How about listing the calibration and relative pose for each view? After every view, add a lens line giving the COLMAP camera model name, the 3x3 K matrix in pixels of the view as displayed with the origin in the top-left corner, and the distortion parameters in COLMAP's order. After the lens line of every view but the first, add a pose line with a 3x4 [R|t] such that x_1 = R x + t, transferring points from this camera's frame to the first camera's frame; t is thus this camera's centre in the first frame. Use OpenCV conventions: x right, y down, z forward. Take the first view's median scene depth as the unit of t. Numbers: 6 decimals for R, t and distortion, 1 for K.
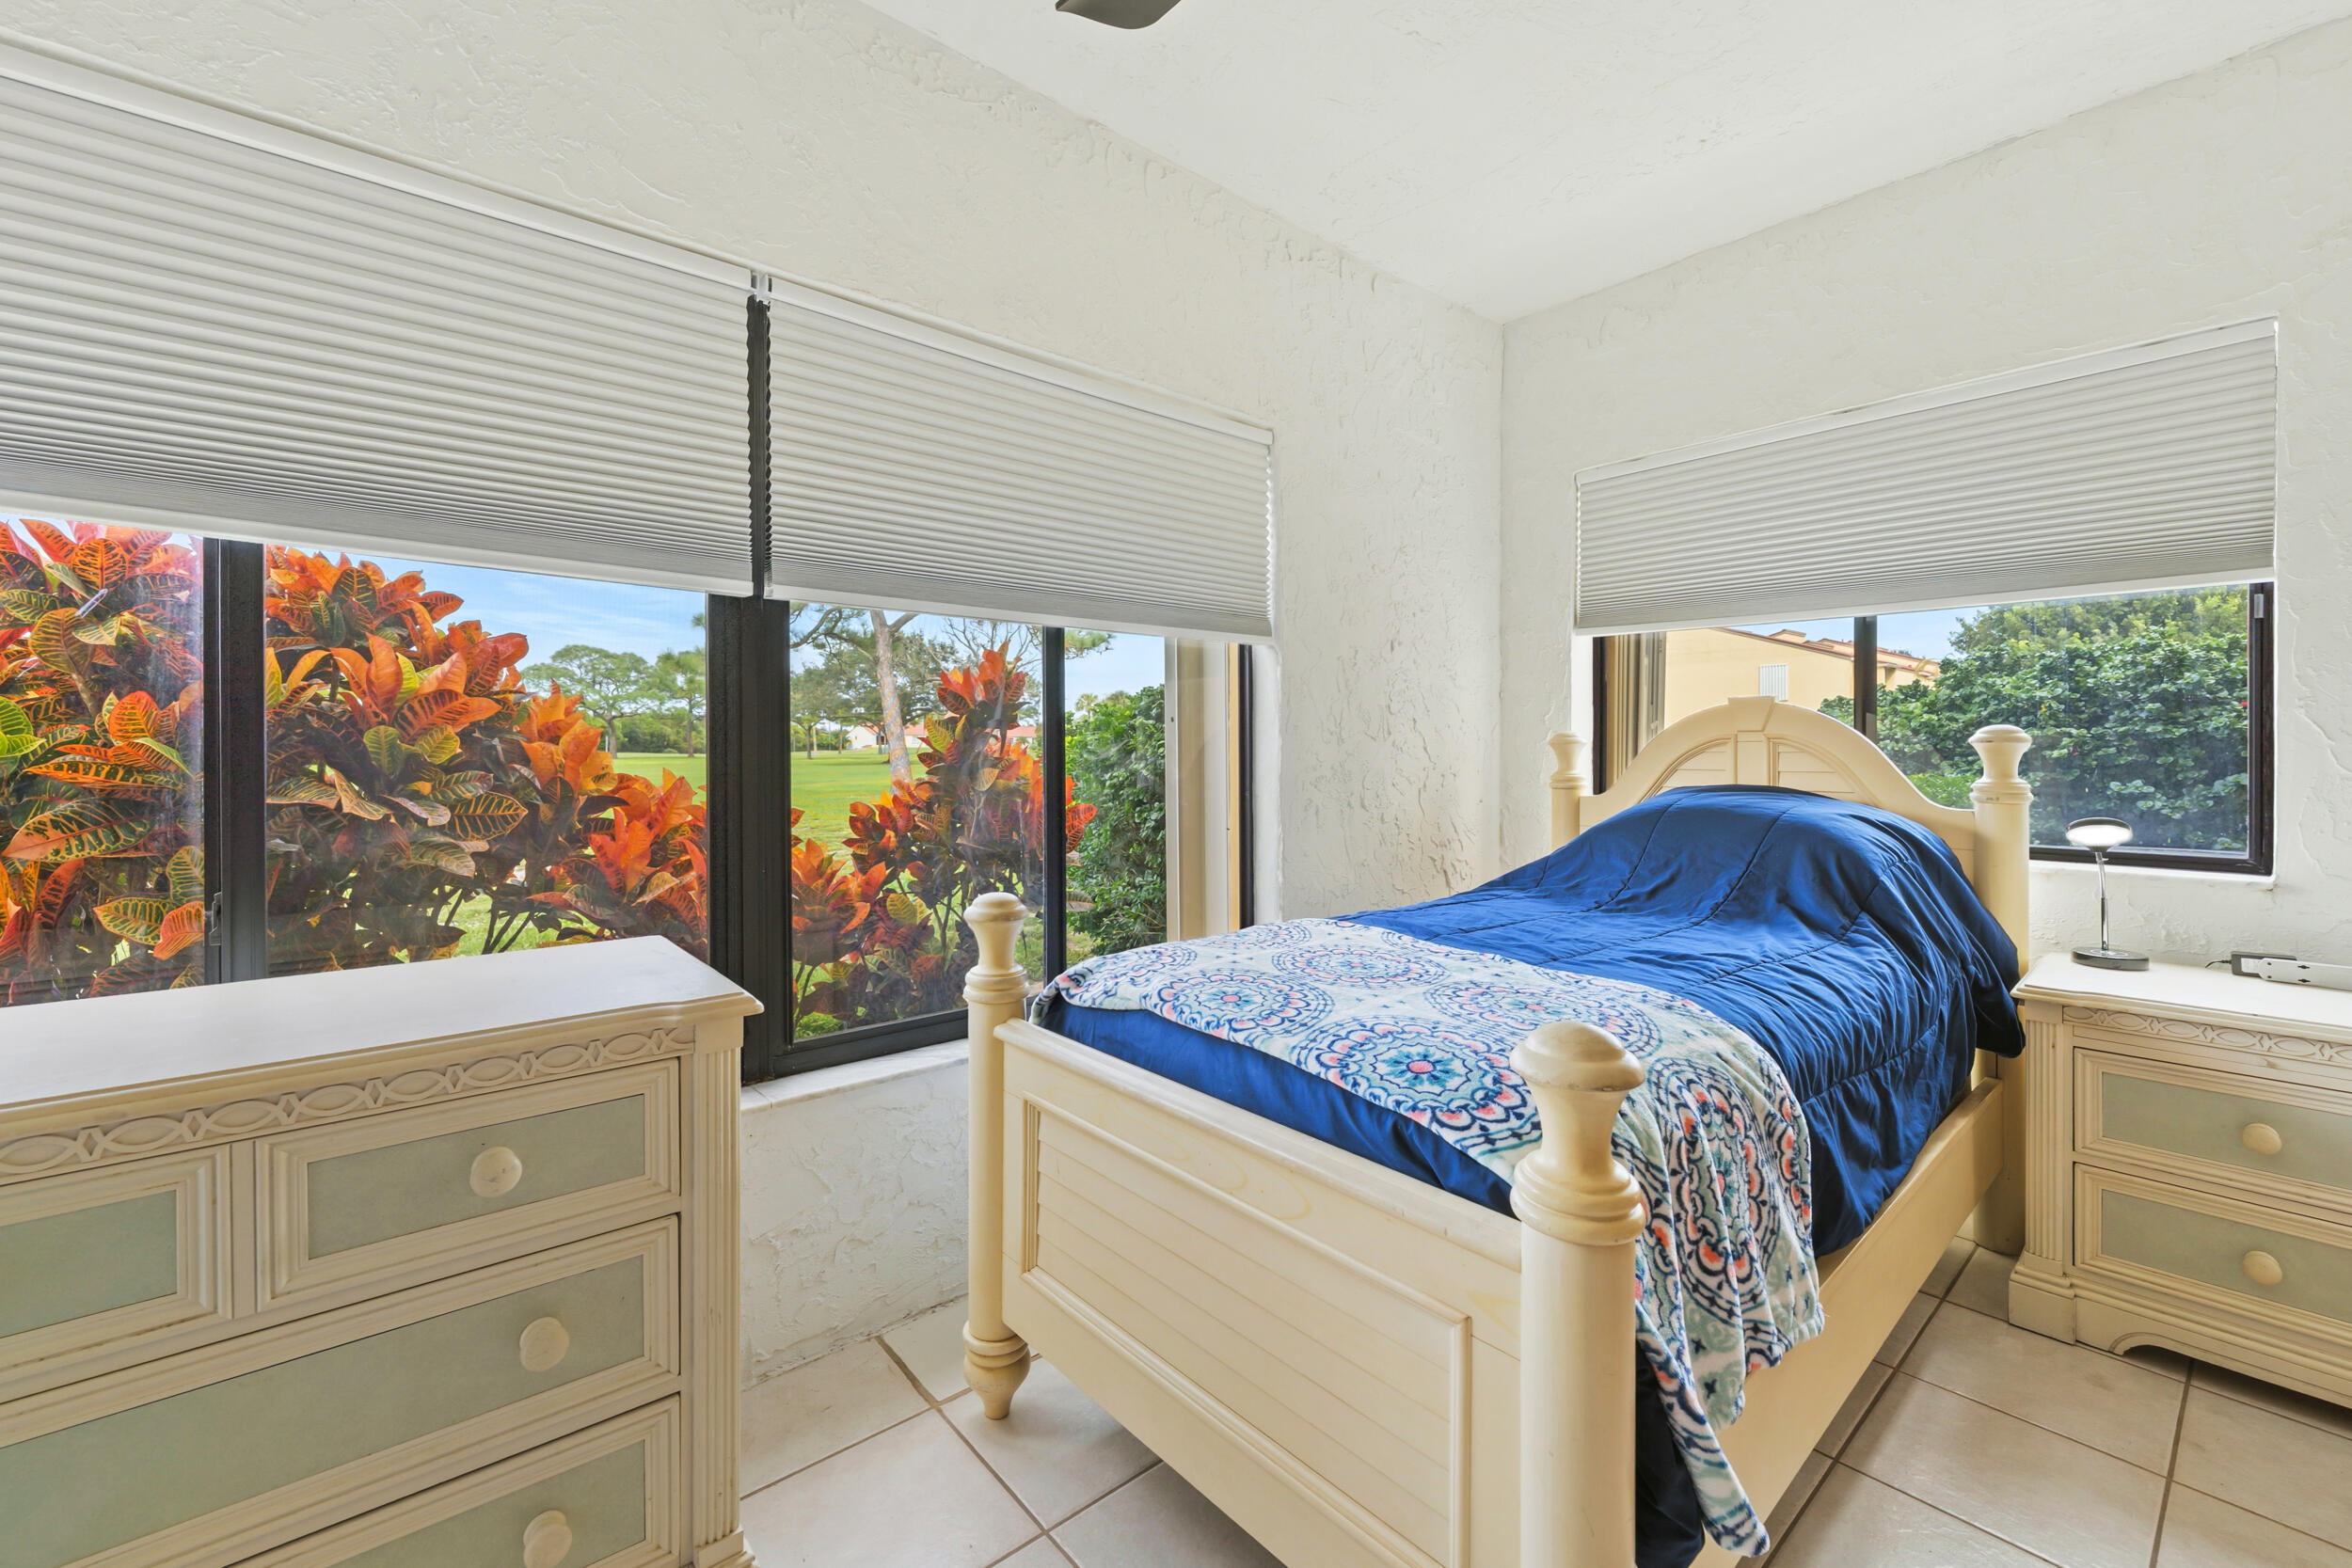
lens RADIAL K [[971.8, 0, 1170.2], [0, 971.8, 749.8], [0, 0, 1]] dist [0.001296, 0.000016]
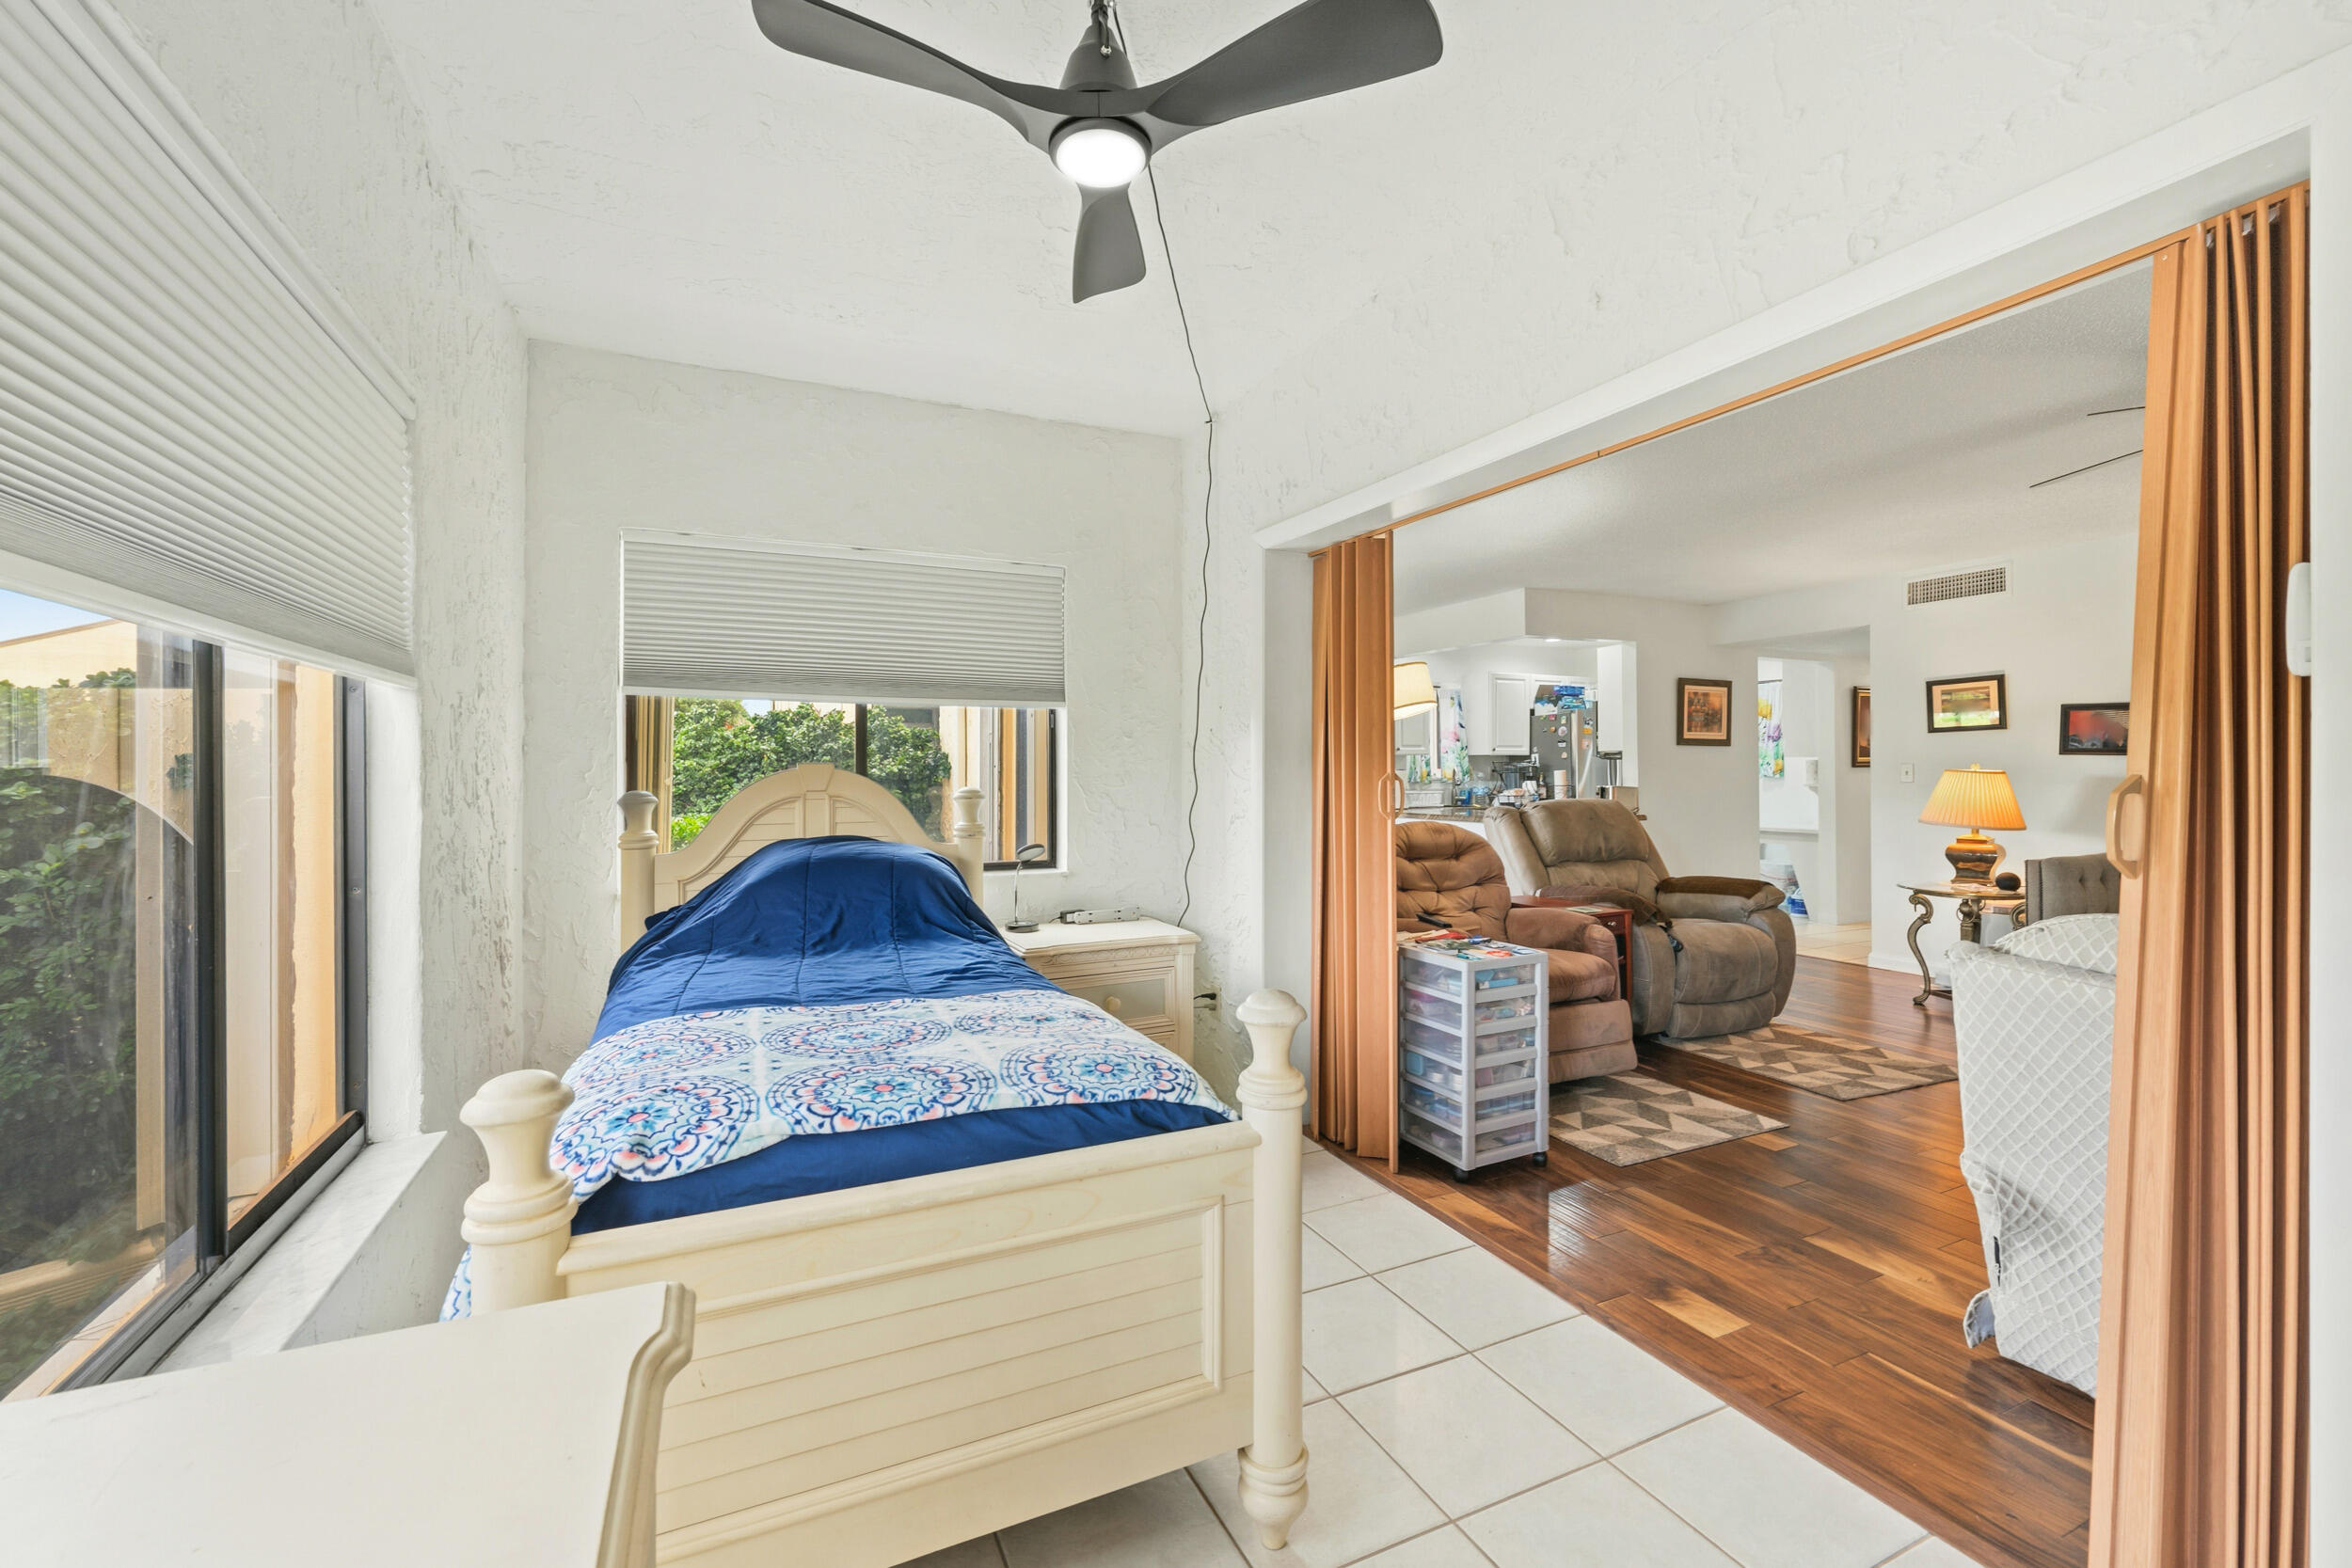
lens RADIAL K [[966.2, 0, 1161.7], [0, 966.2, 780.6], [0, 0, 1]] dist [0.001396, -0.000222]
pose [[0.269959, -0.009137, 0.962829, -0.554128], [0.004499, 0.999956, 0.008229, -0.048974], [-0.962861, 0.002110, 0.269988, 0.297512]]
